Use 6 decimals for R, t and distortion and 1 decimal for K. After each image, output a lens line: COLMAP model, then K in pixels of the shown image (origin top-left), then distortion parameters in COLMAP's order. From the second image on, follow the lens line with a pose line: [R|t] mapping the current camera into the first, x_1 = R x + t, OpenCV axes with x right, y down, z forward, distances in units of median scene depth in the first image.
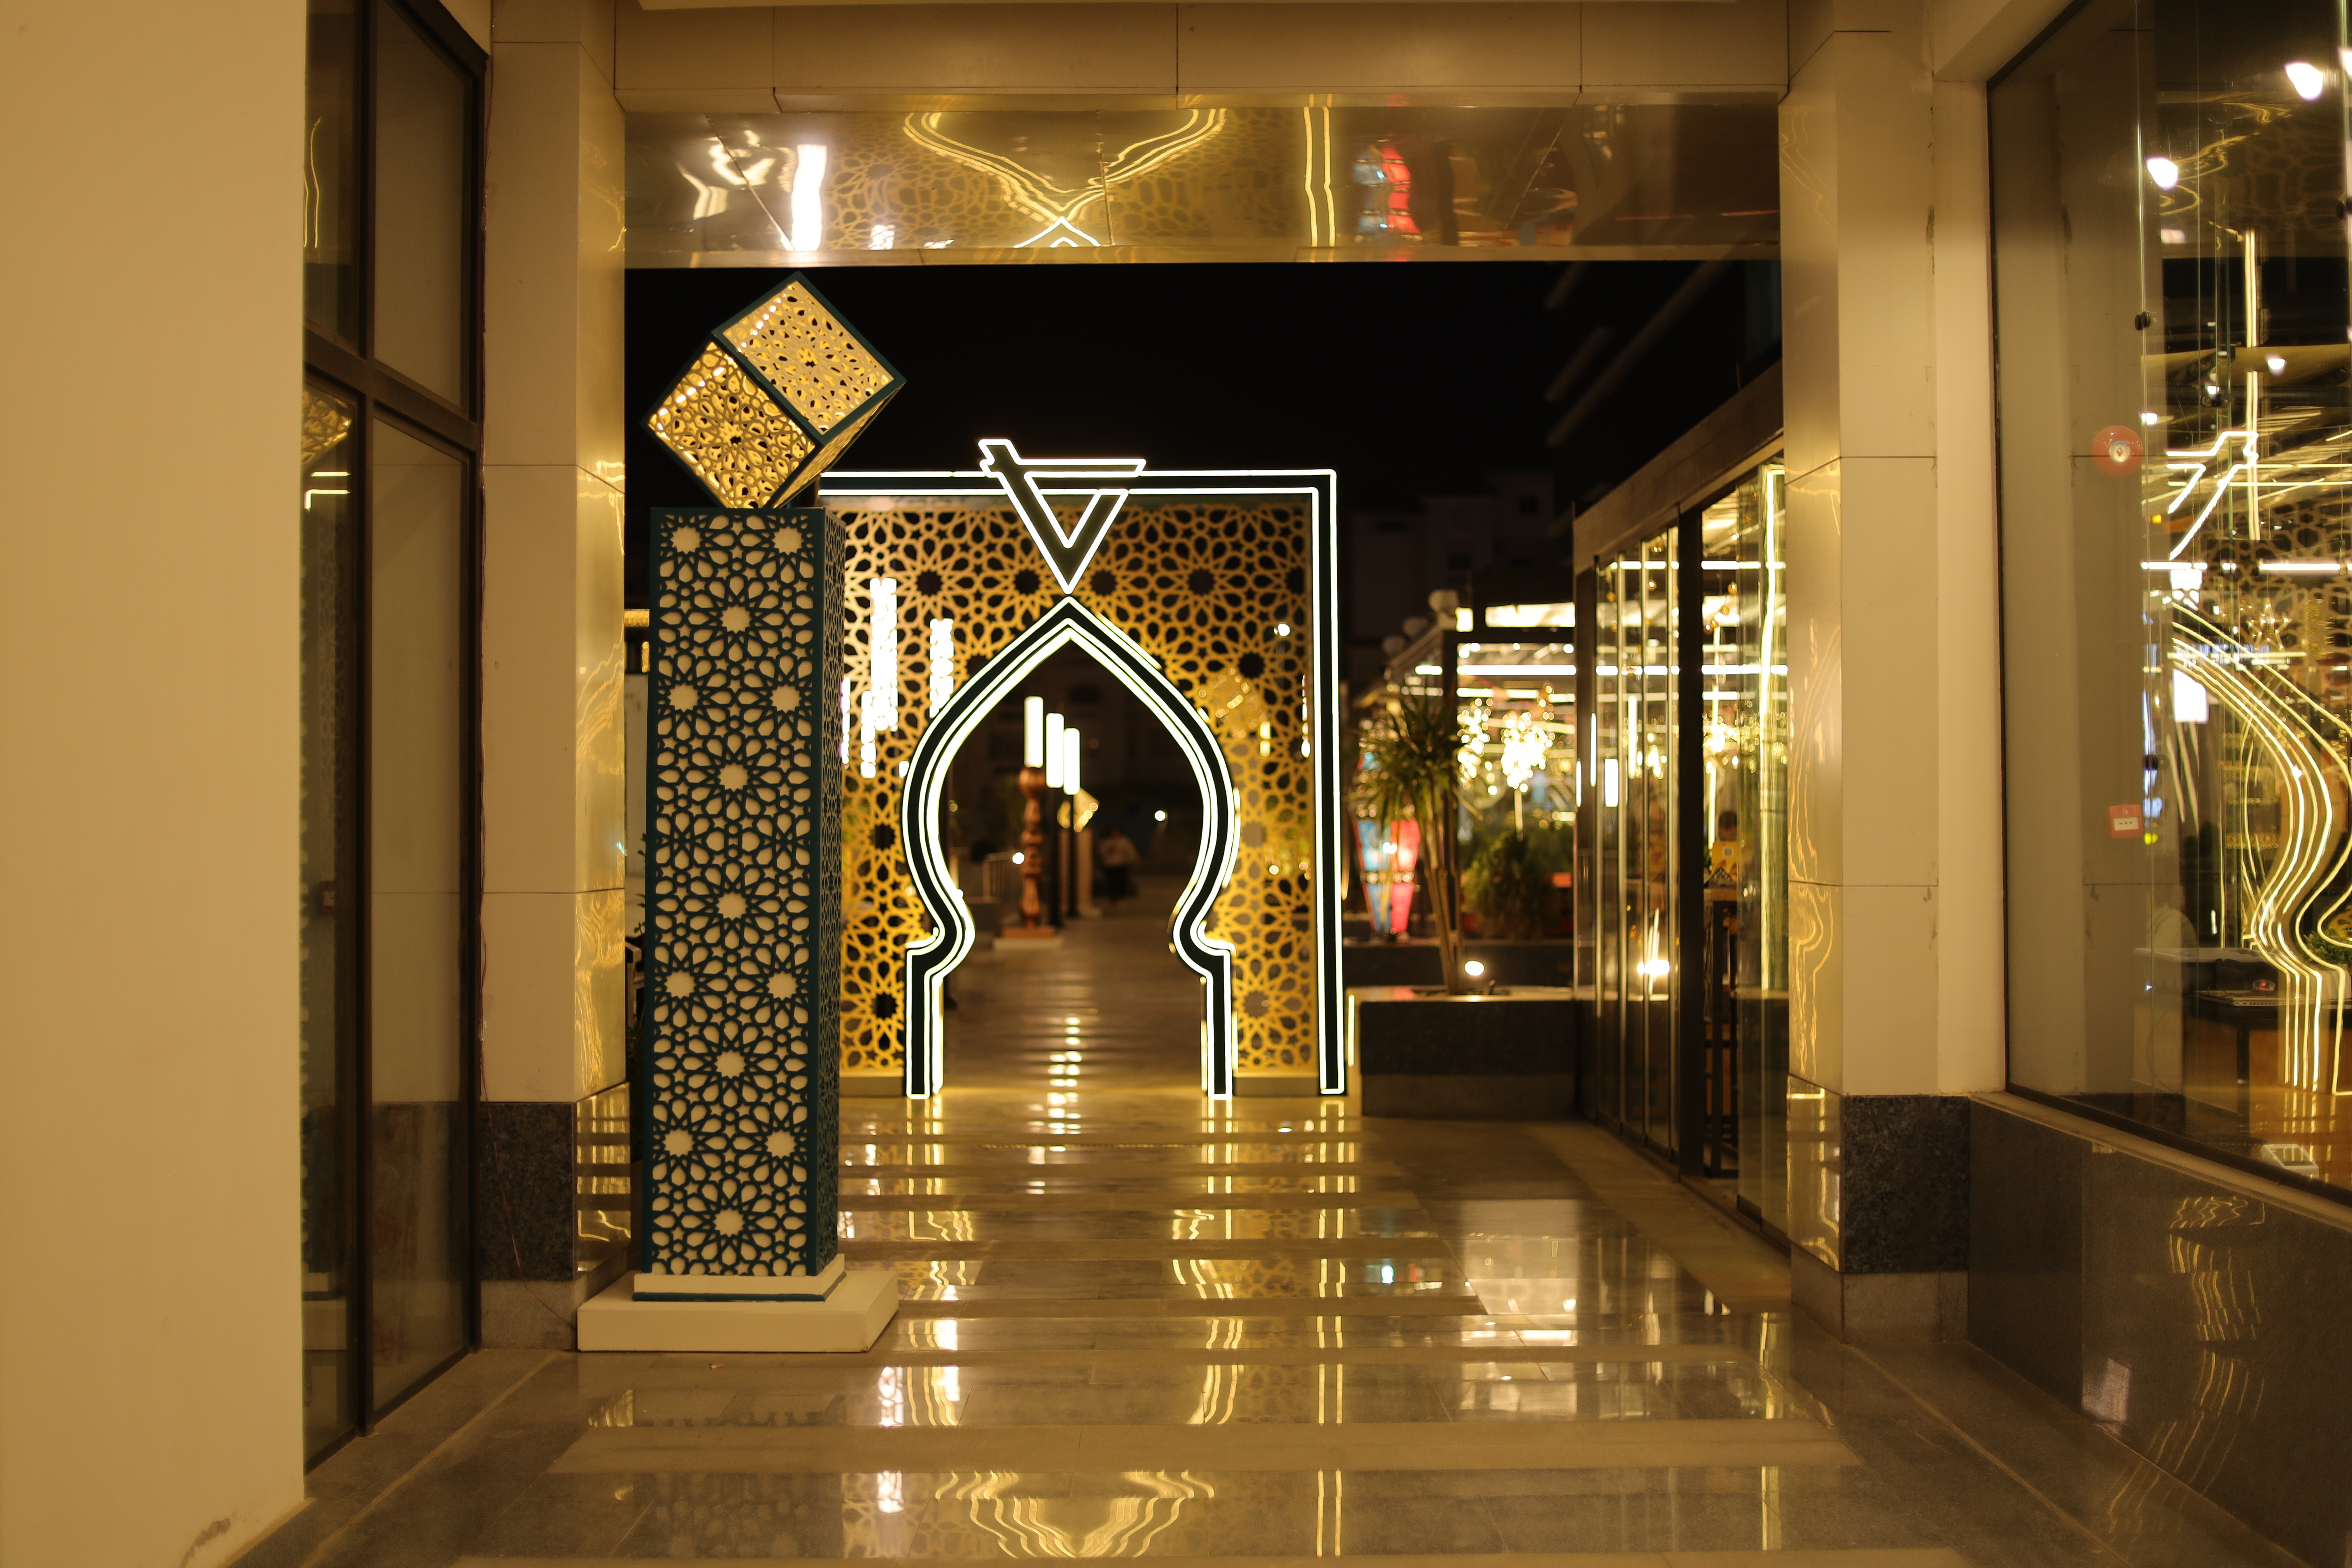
lens RADIAL K [[3382.0, 0, 1176.0], [0, 3382.0, 784.0], [0, 0, 1]] dist [-0.108056, 0.019261]
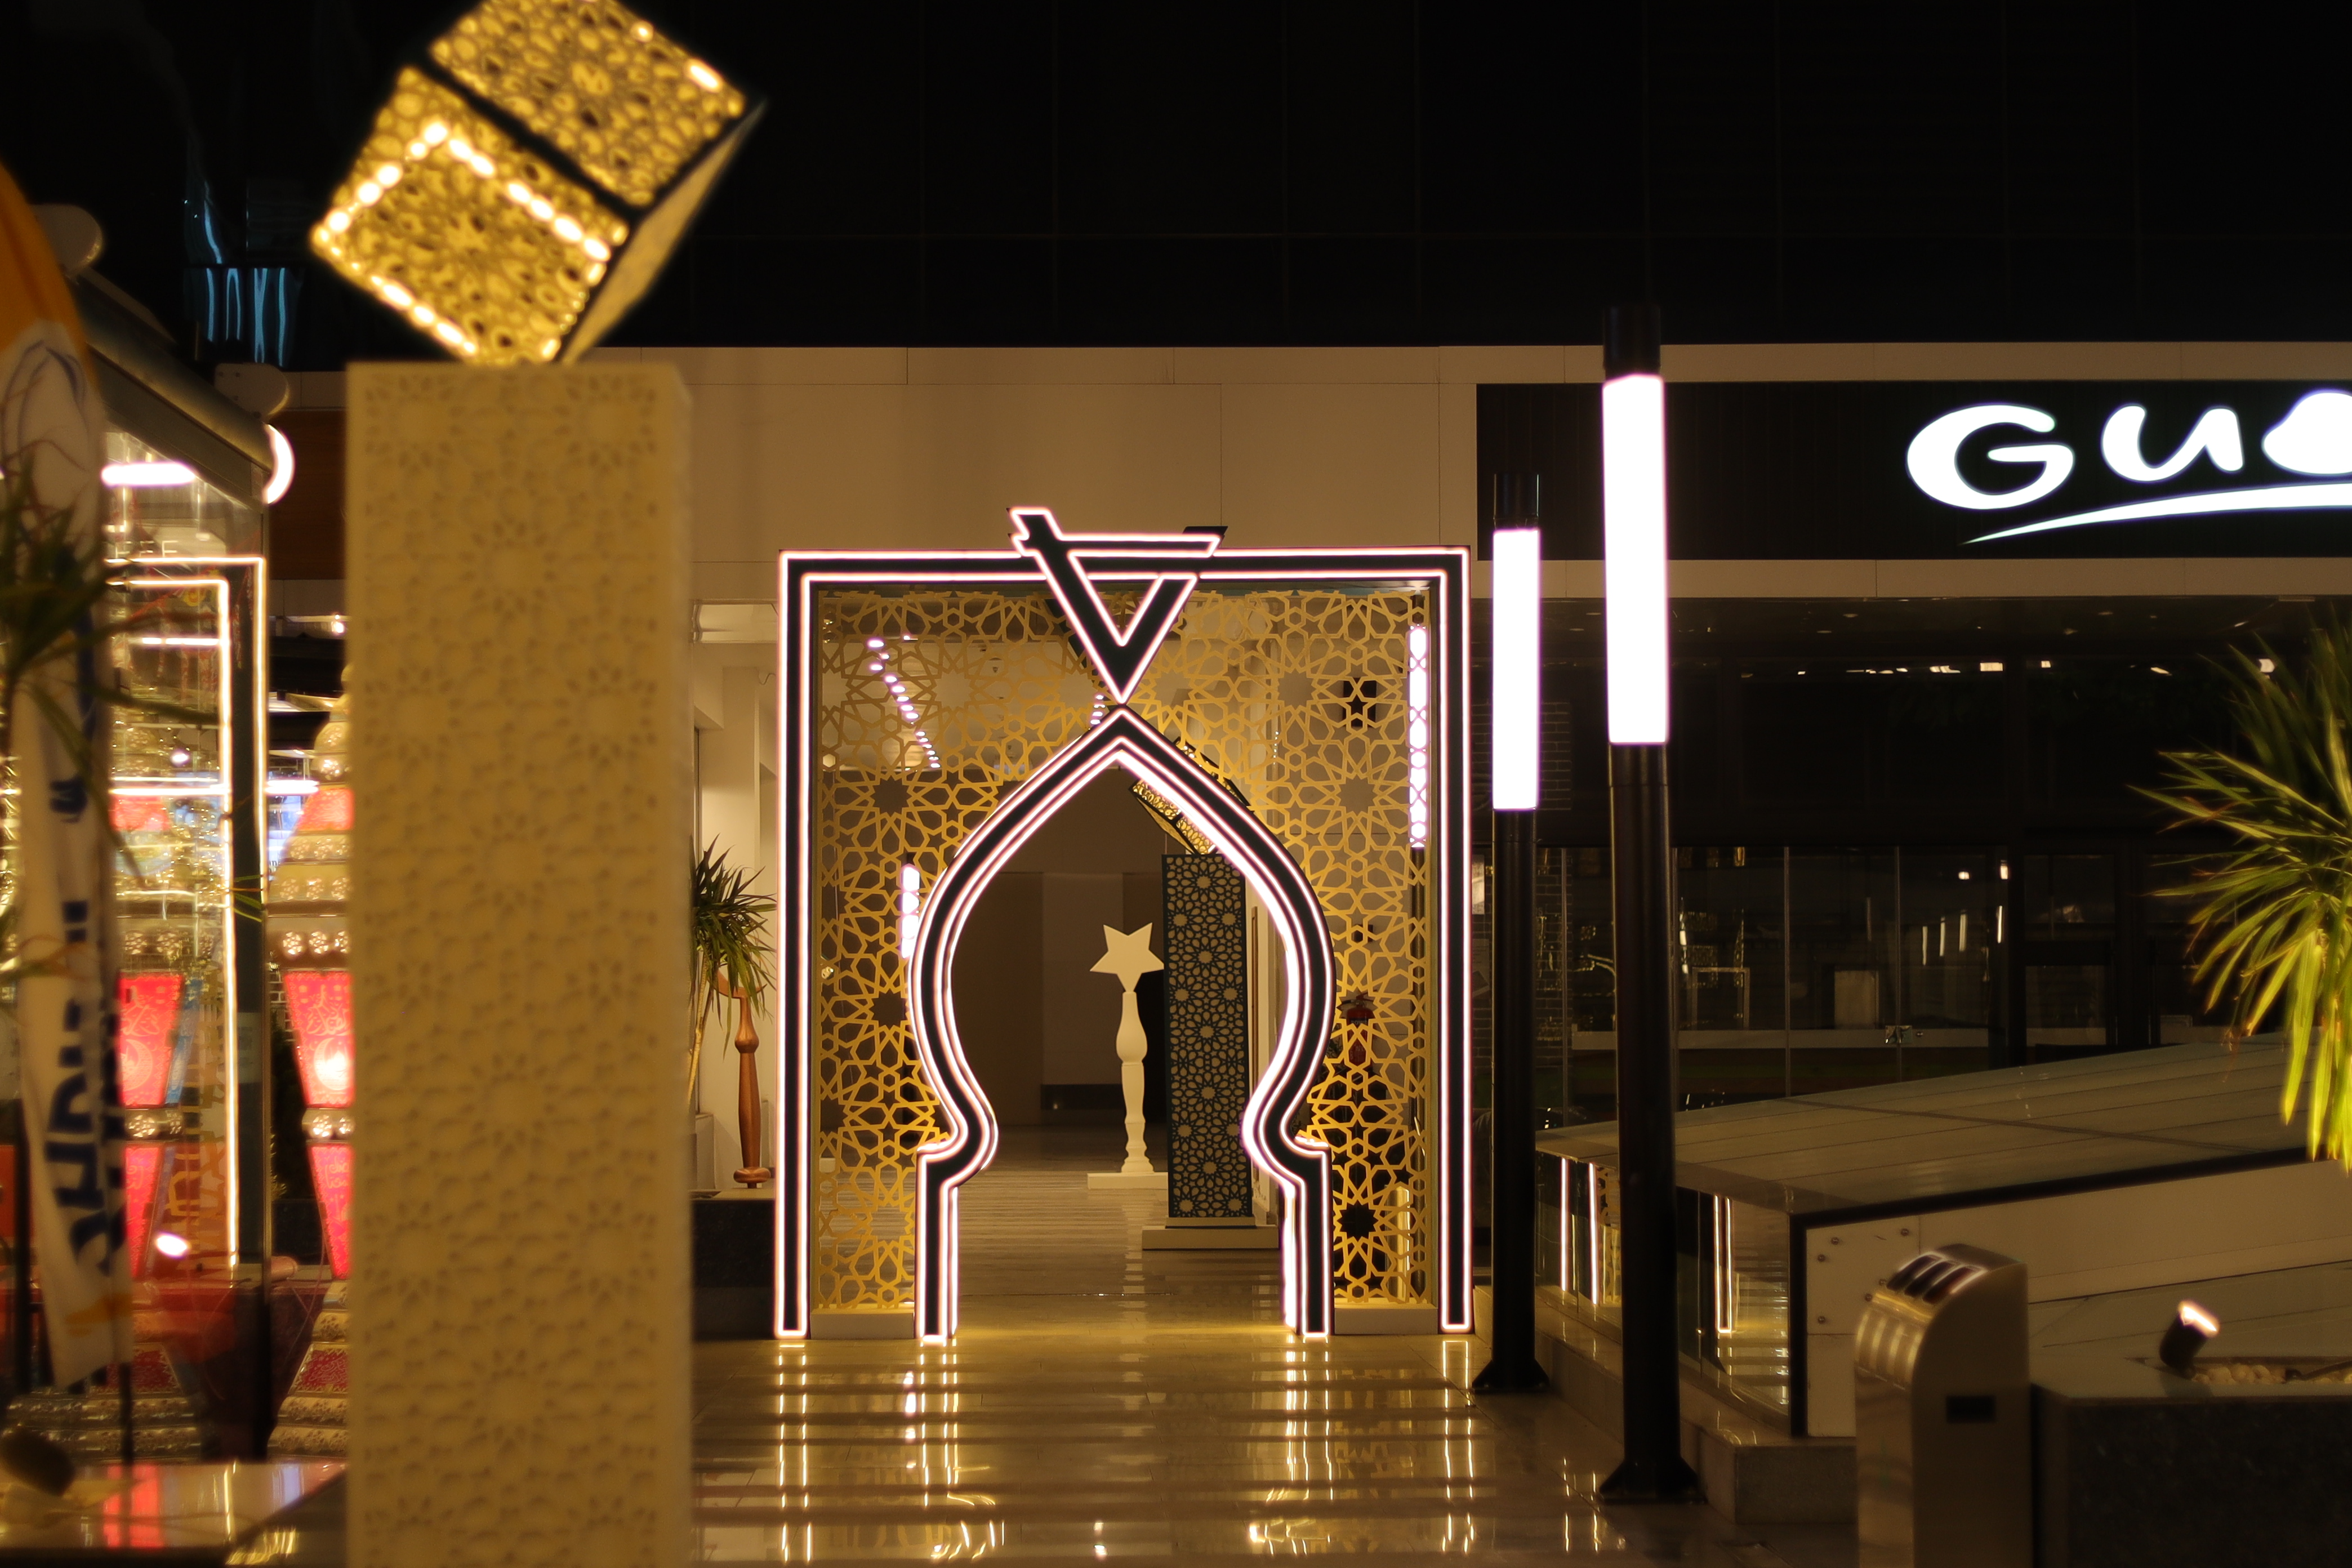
lens RADIAL K [[3382.0, 0, 1176.0], [0, 3382.0, 784.0], [0, 0, 1]] dist [-0.108056, 0.019261]
pose [[0.999703, 0.000406, -0.024366, 0.000079], [-0.001760, 0.998455, -0.055541, 0.006687], [0.024306, 0.055567, 0.998159, 0.207654]]
